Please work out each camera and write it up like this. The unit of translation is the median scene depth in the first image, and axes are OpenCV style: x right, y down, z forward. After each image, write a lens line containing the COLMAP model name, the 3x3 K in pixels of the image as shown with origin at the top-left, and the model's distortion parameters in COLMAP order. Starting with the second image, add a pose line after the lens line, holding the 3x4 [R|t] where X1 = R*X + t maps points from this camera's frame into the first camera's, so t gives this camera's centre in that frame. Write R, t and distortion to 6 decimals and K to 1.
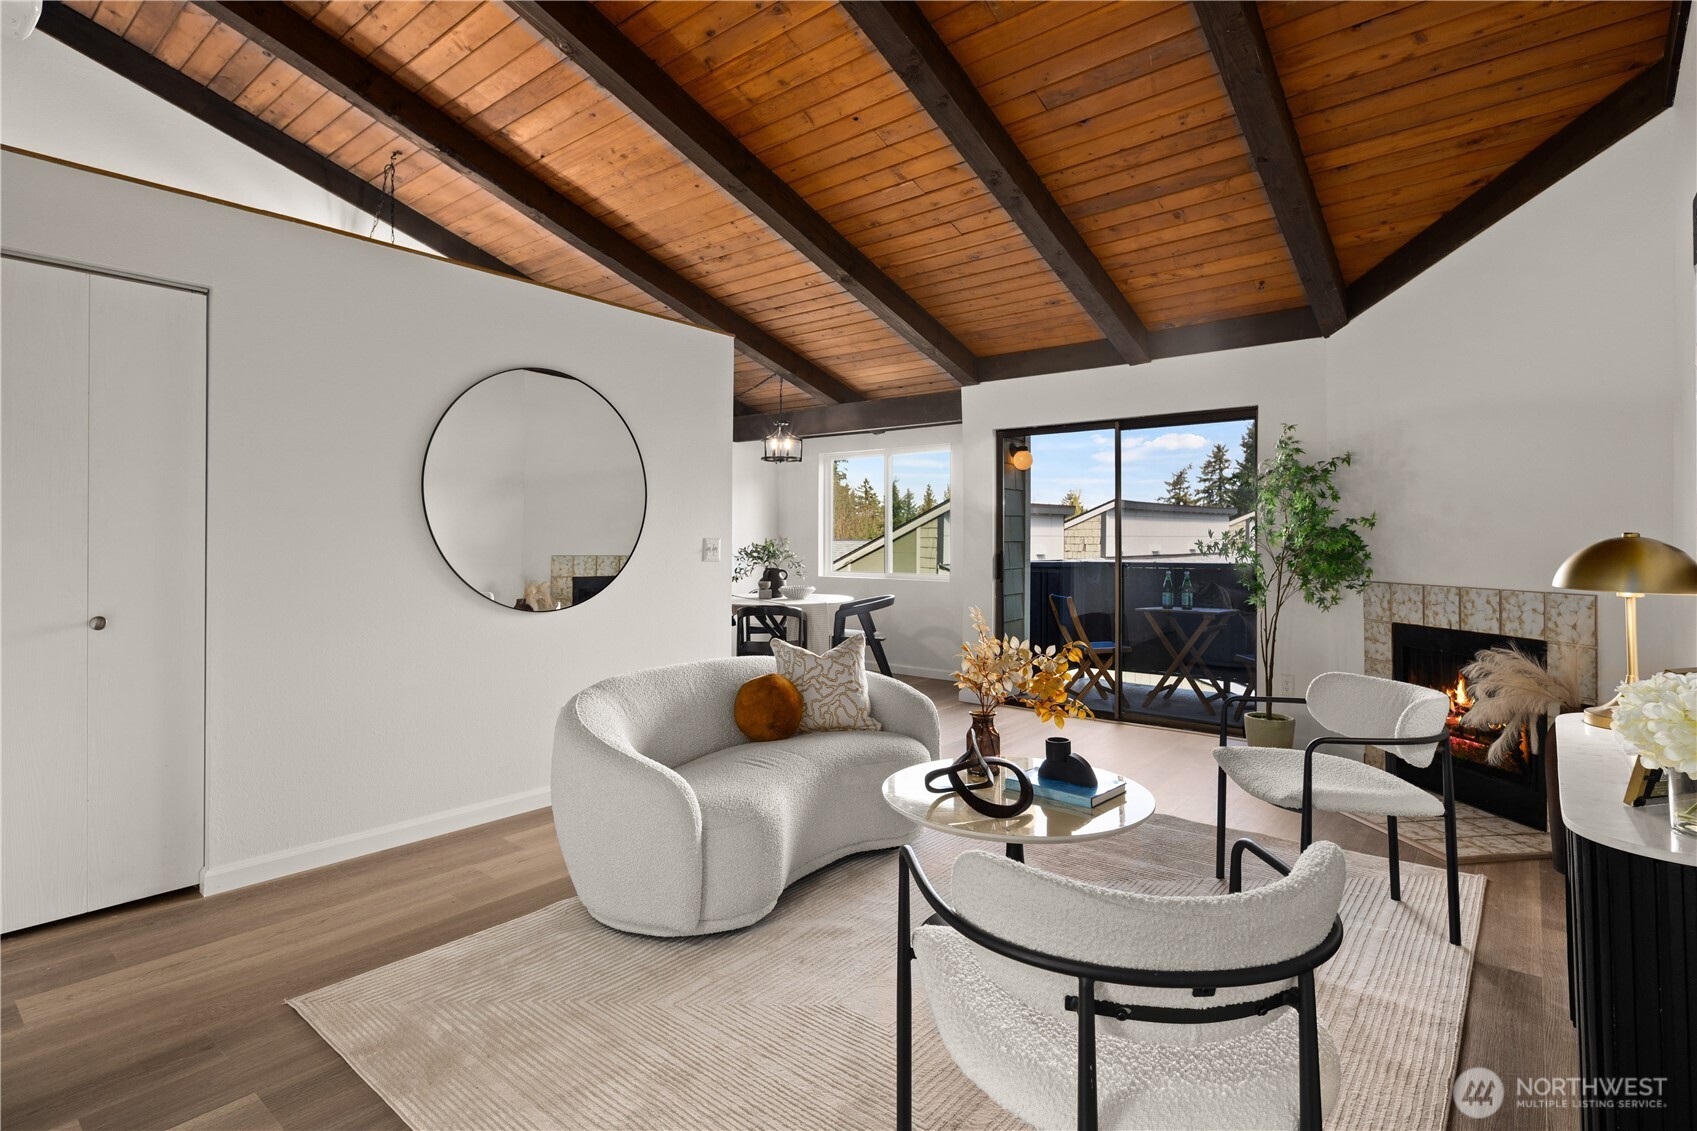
lens RADIAL K [[843.1, 0, 848.3], [0, 843.1, 559.1], [0, 0, 1]] dist [0.002169, -0.000403]
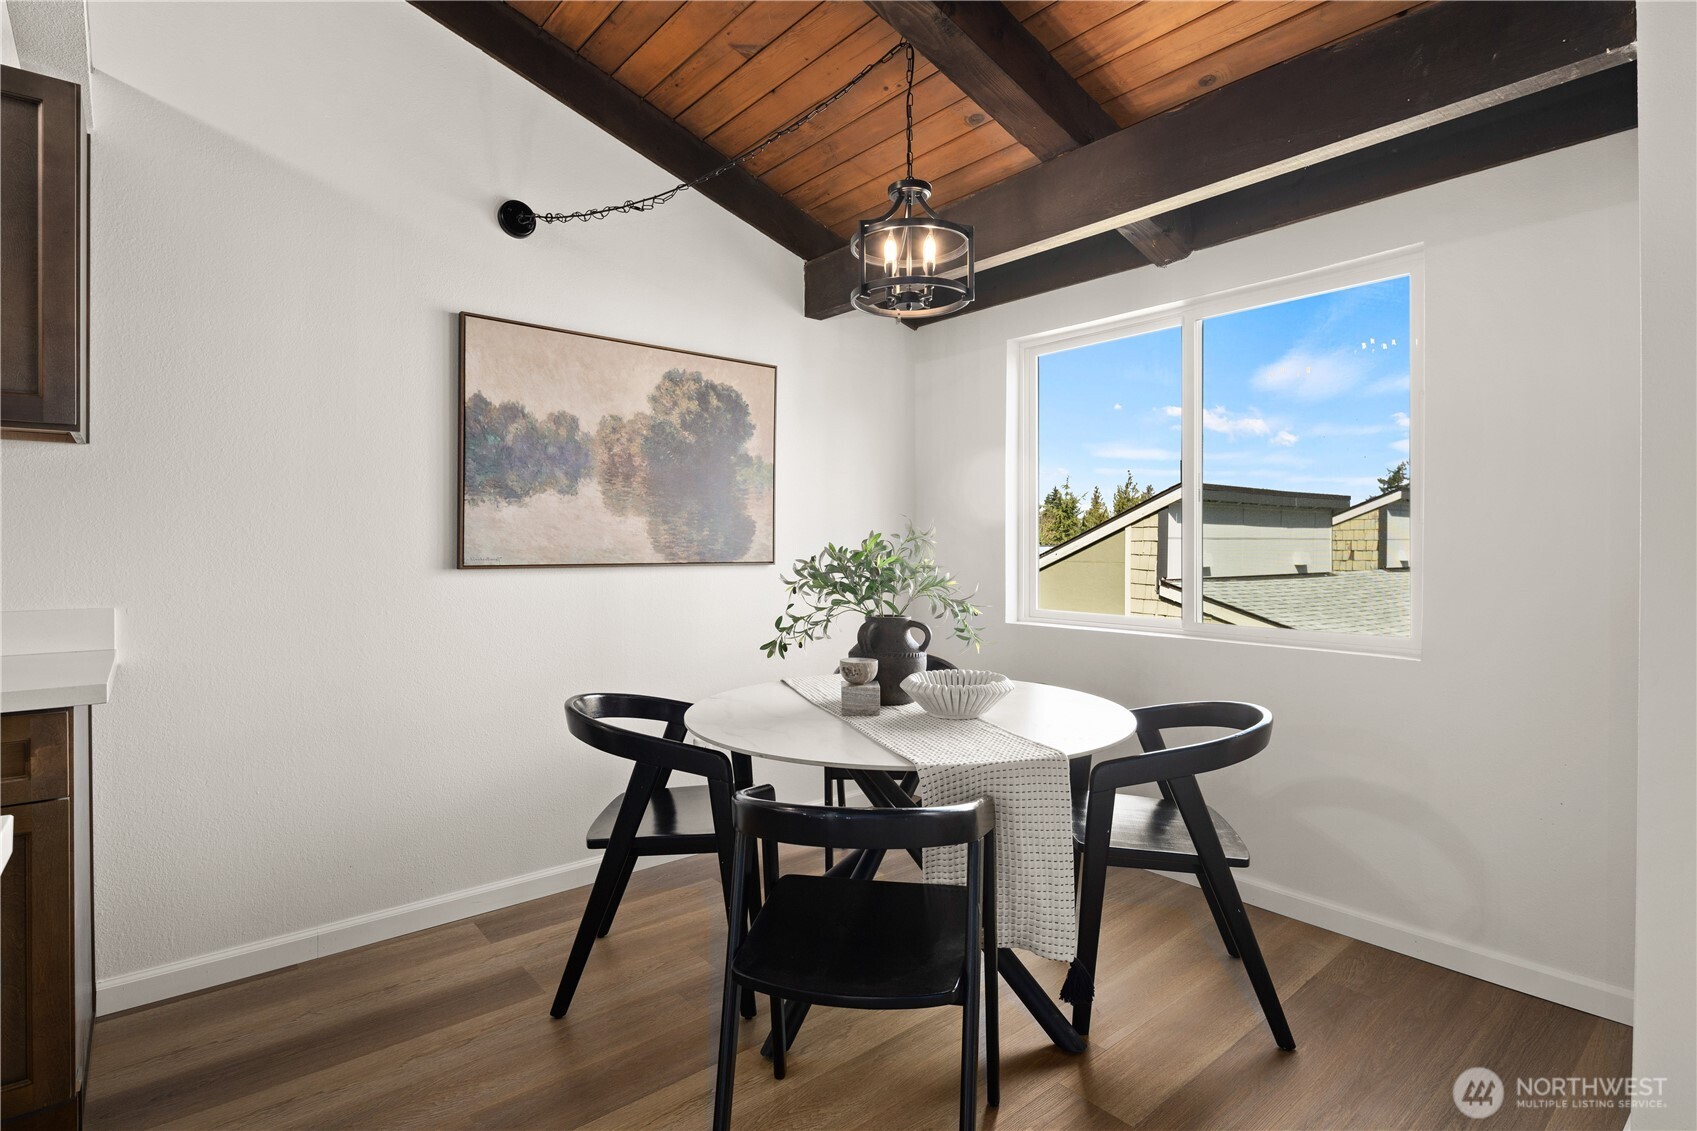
lens RADIAL K [[843.1, 0, 852.1], [0, 843.1, 557.5], [0, 0, 1]] dist [0.002169, -0.000403]
pose [[0.983479, 0.001308, -0.181018, -0.039104], [-0.003055, 0.999951, -0.009370, -0.010261], [0.180997, 0.009768, 0.983435, 0.629236]]
